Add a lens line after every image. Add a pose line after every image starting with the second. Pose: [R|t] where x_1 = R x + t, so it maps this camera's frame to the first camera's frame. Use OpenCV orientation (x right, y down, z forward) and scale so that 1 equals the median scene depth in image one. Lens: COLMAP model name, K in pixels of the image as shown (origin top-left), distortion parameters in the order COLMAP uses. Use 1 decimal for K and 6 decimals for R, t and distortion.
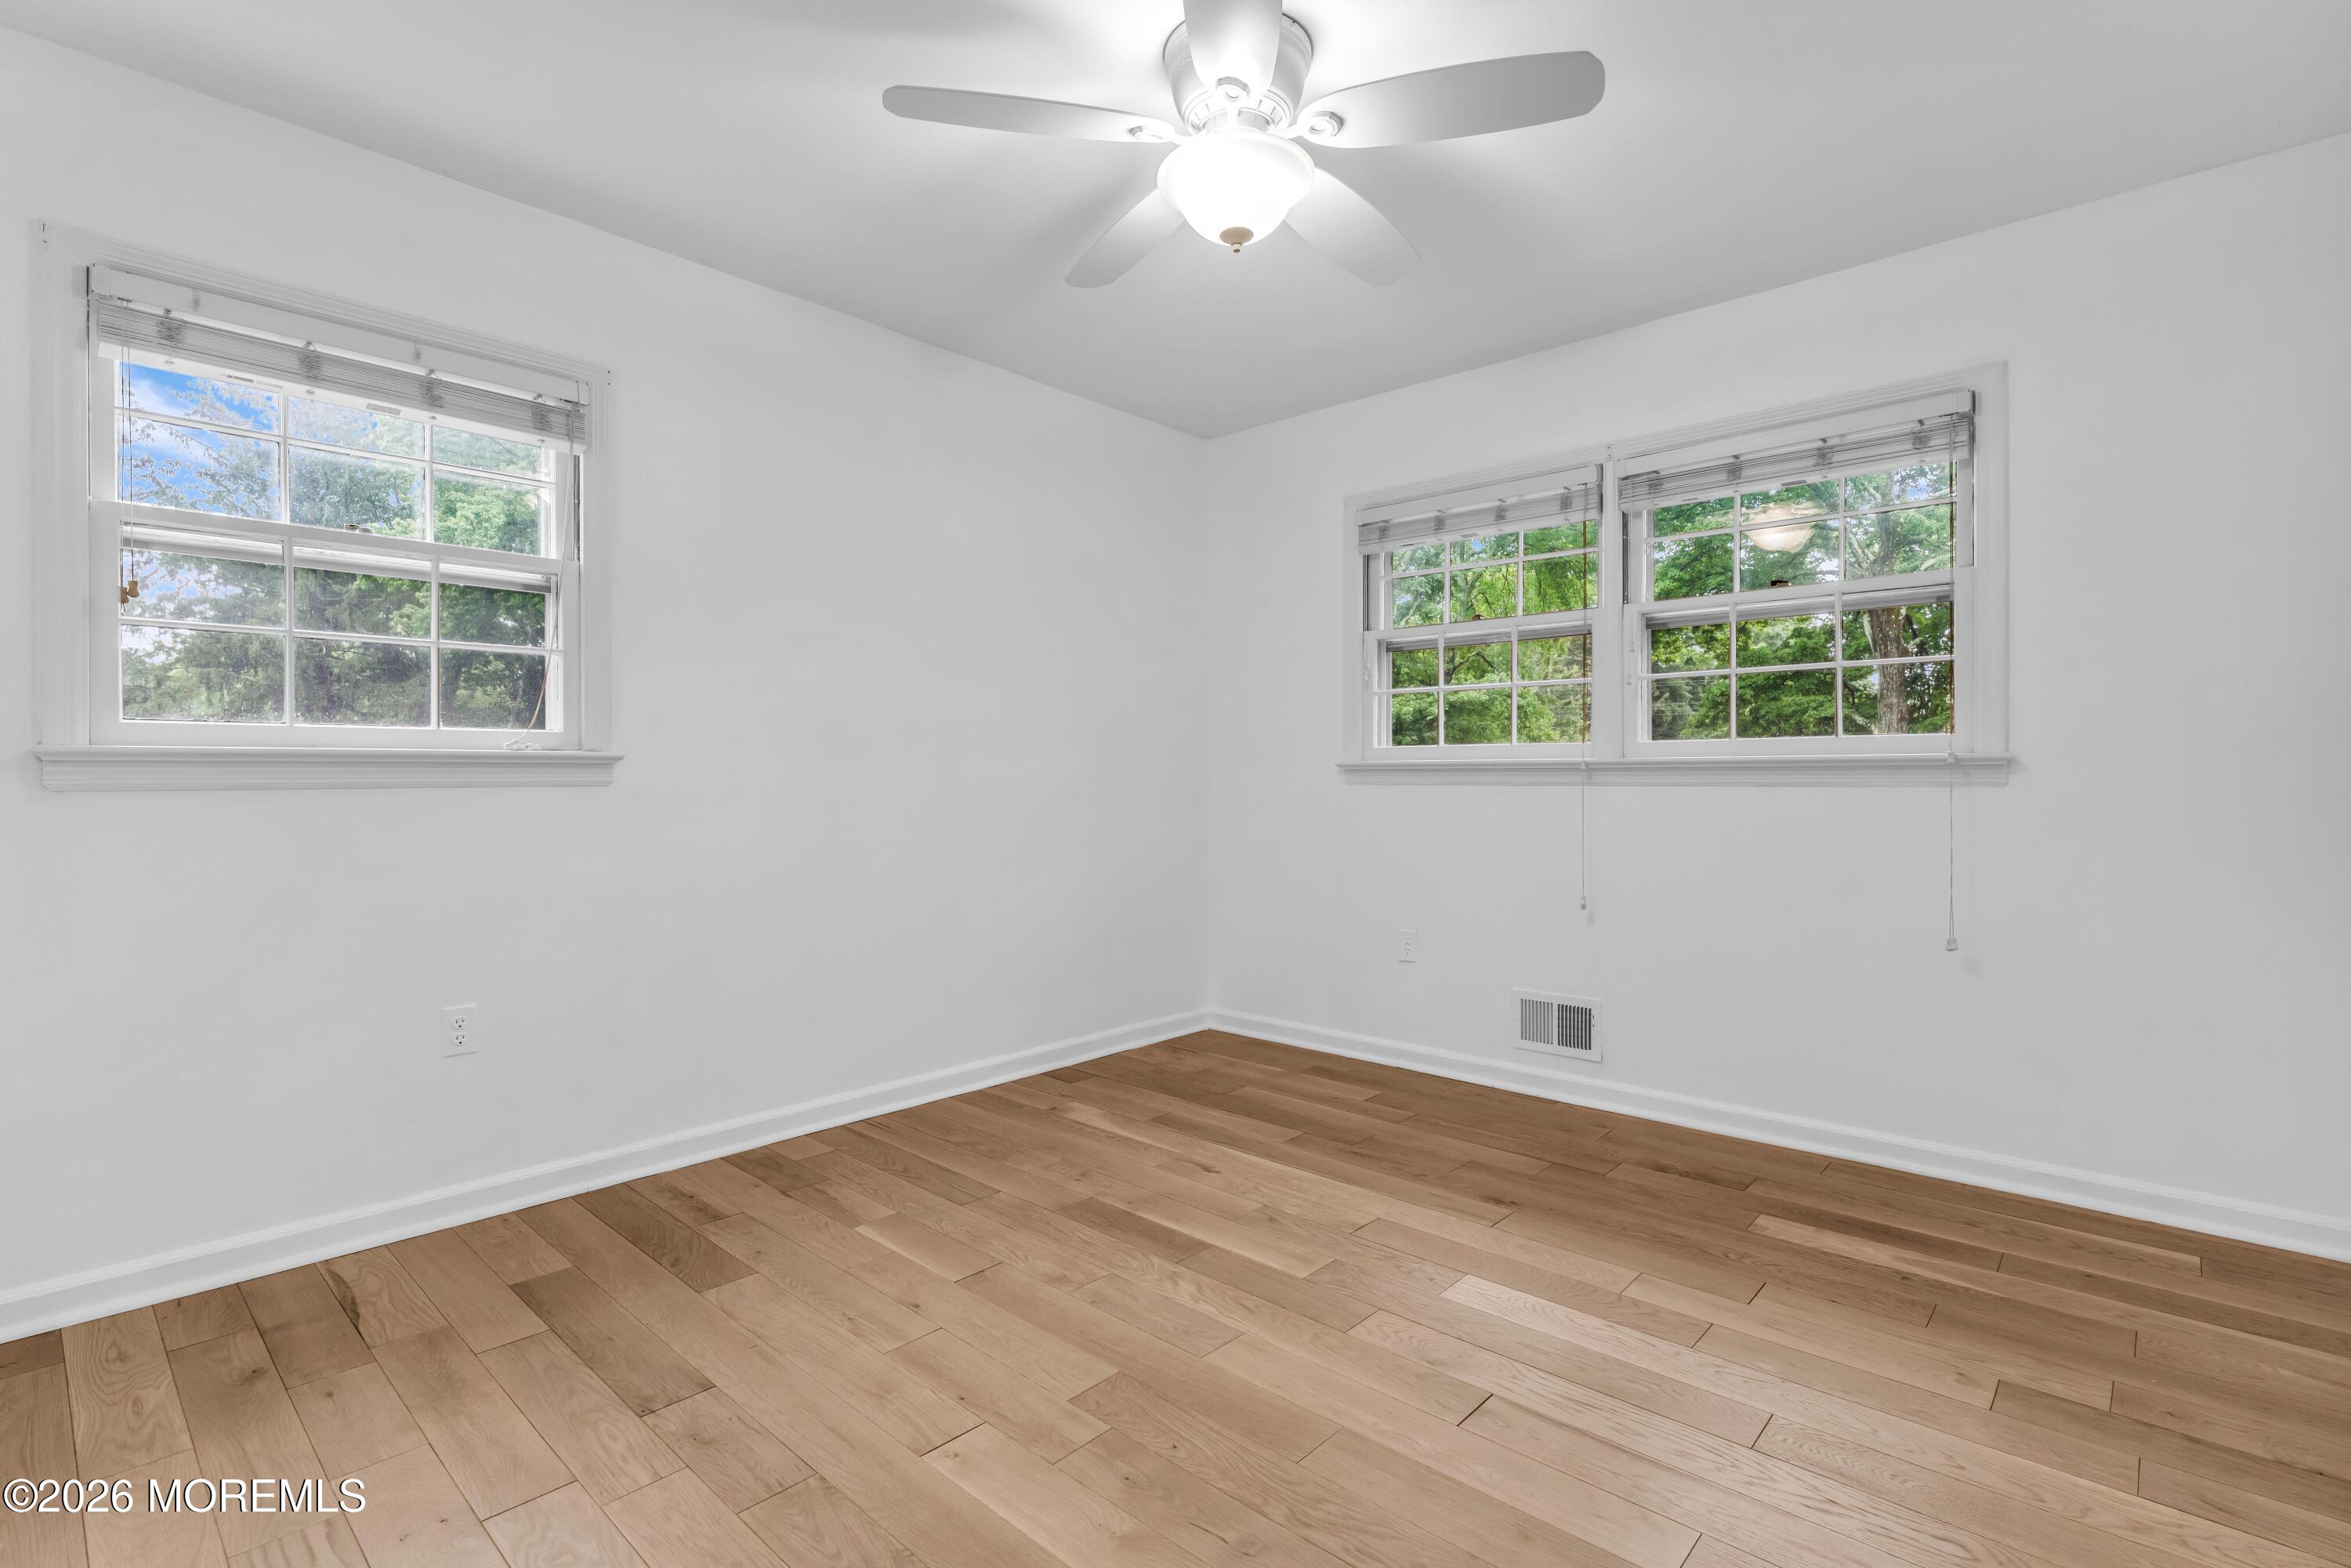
lens RADIAL K [[1114.2, 0, 1174.3], [0, 1114.2, 776.6], [0, 0, 1]] dist [-0.001448, -0.000382]
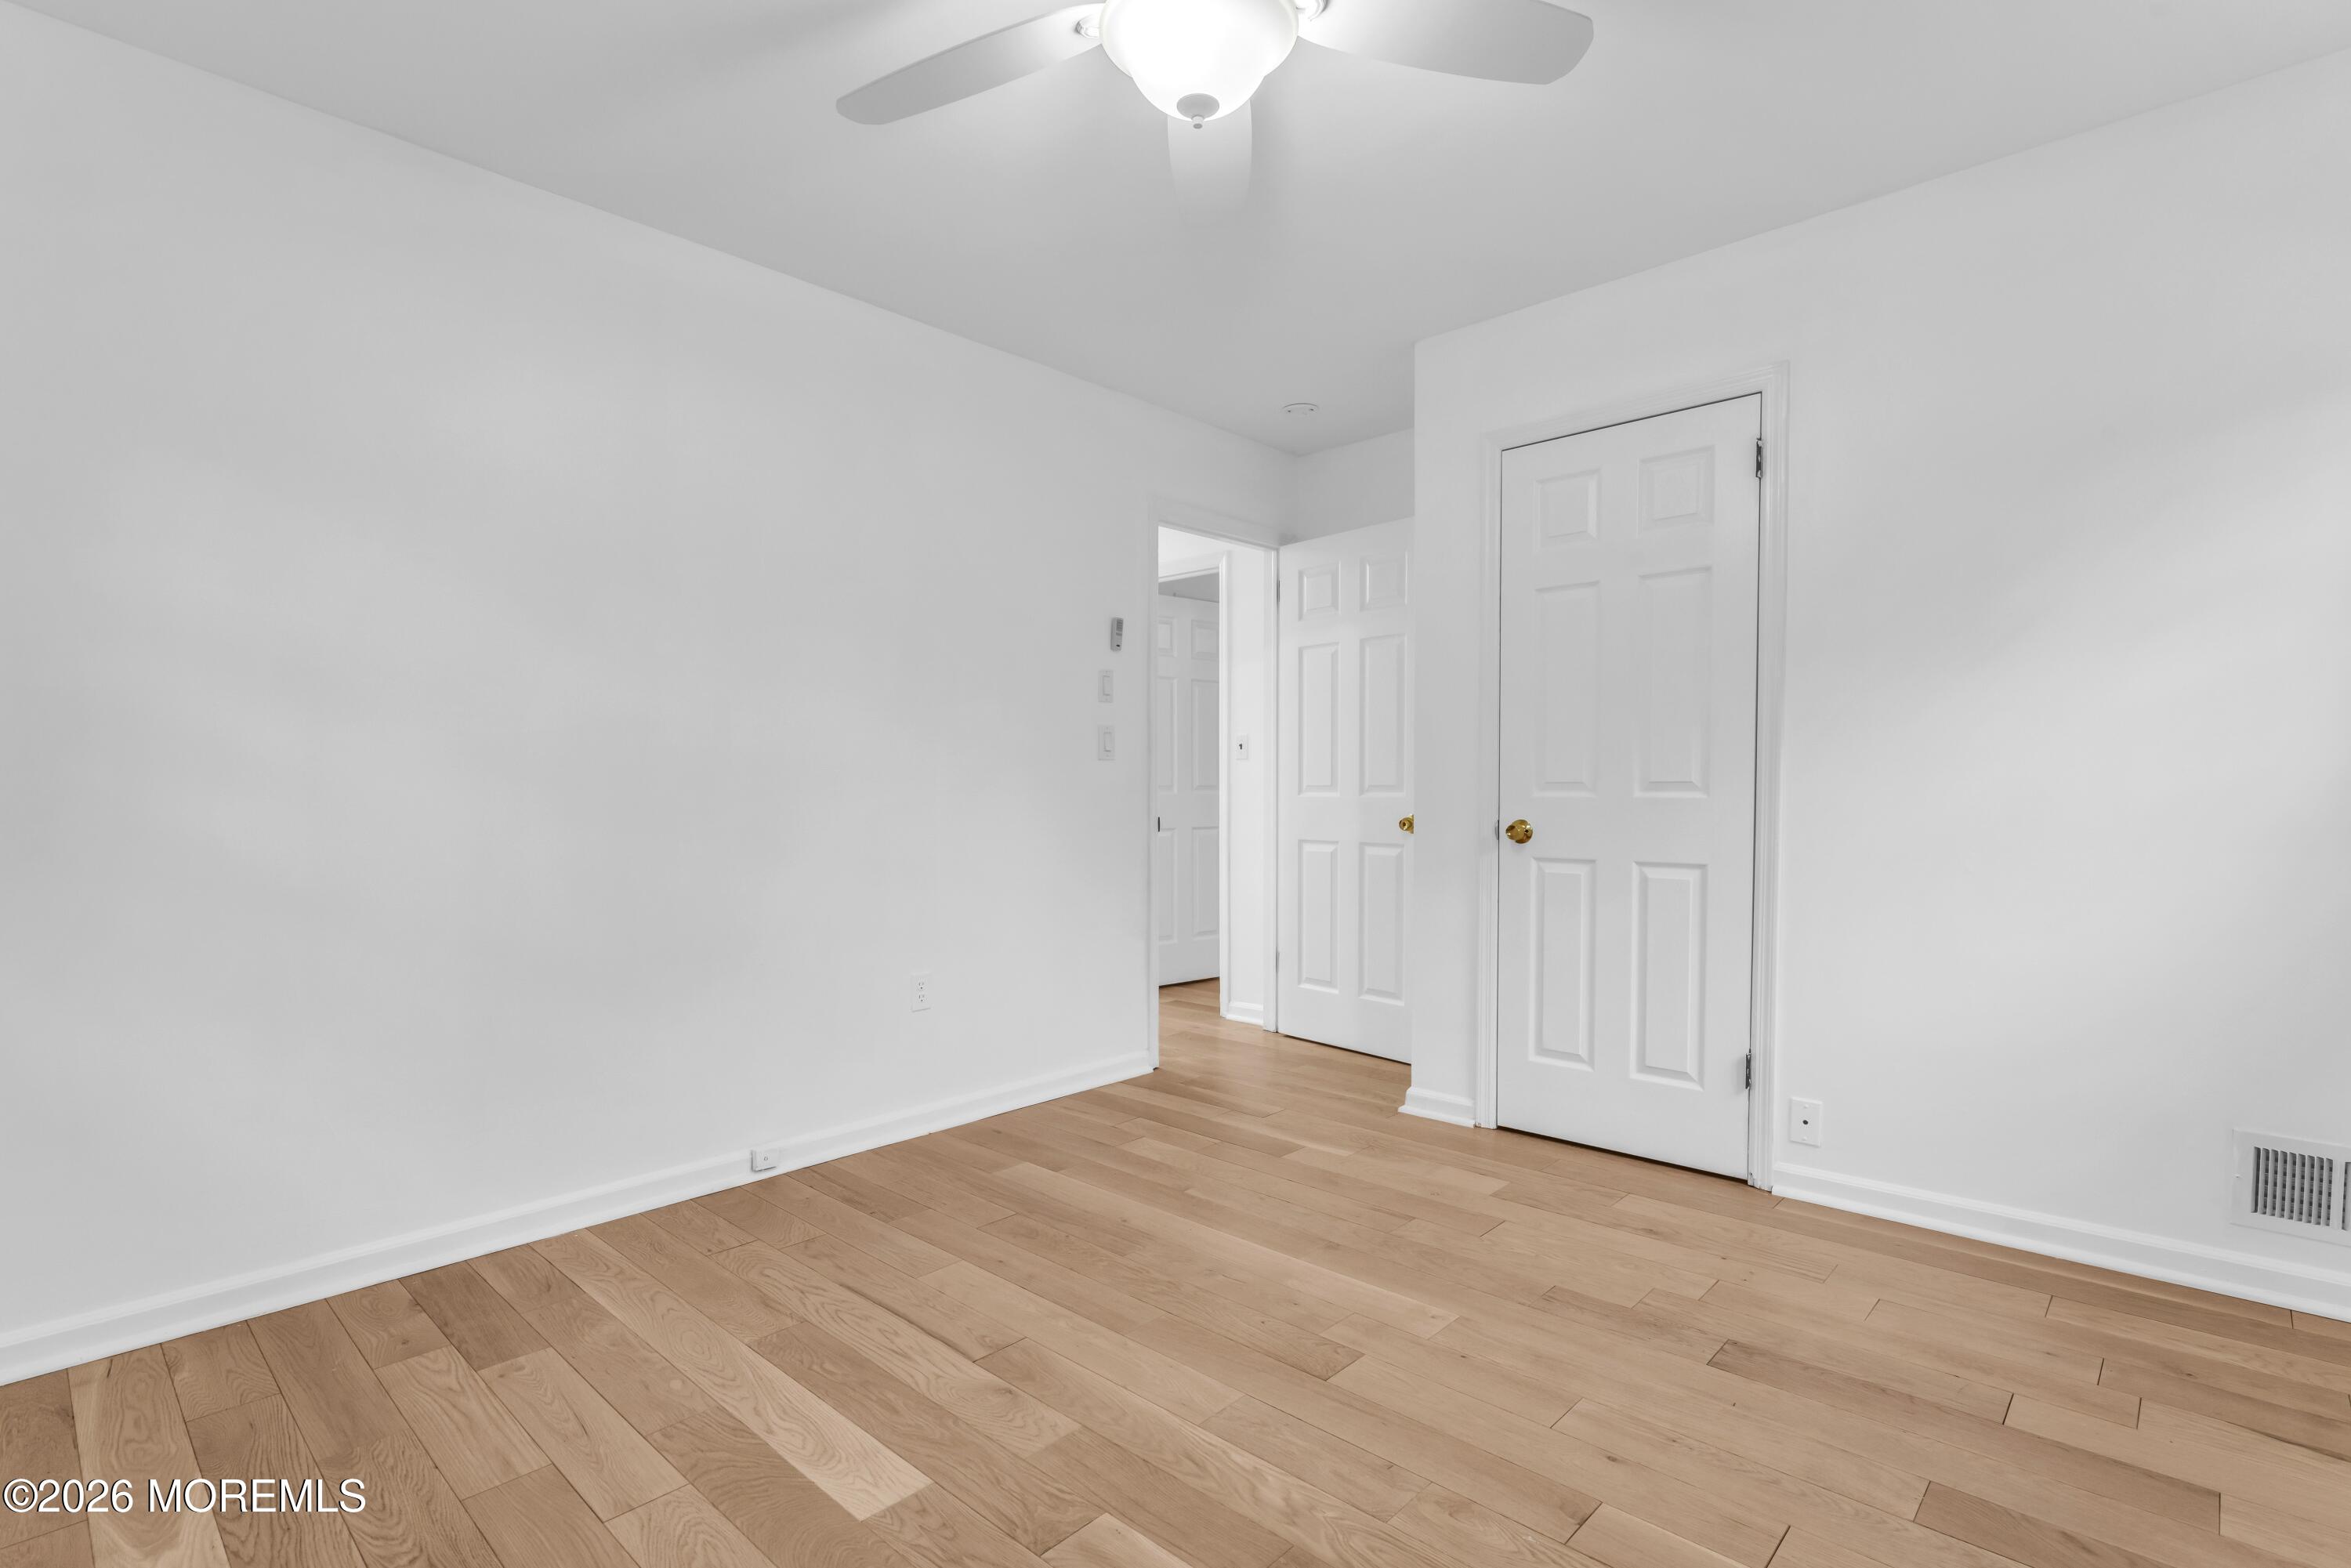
lens RADIAL K [[1114.2, 0, 1174.3], [0, 1114.2, 776.6], [0, 0, 1]] dist [-0.001448, -0.000382]
pose [[-0.999922, 0.006635, 0.010561, 0.070917], [0.006609, 0.999975, -0.002461, -0.007274], [-0.010577, -0.002391, -0.999941, 1.927210]]
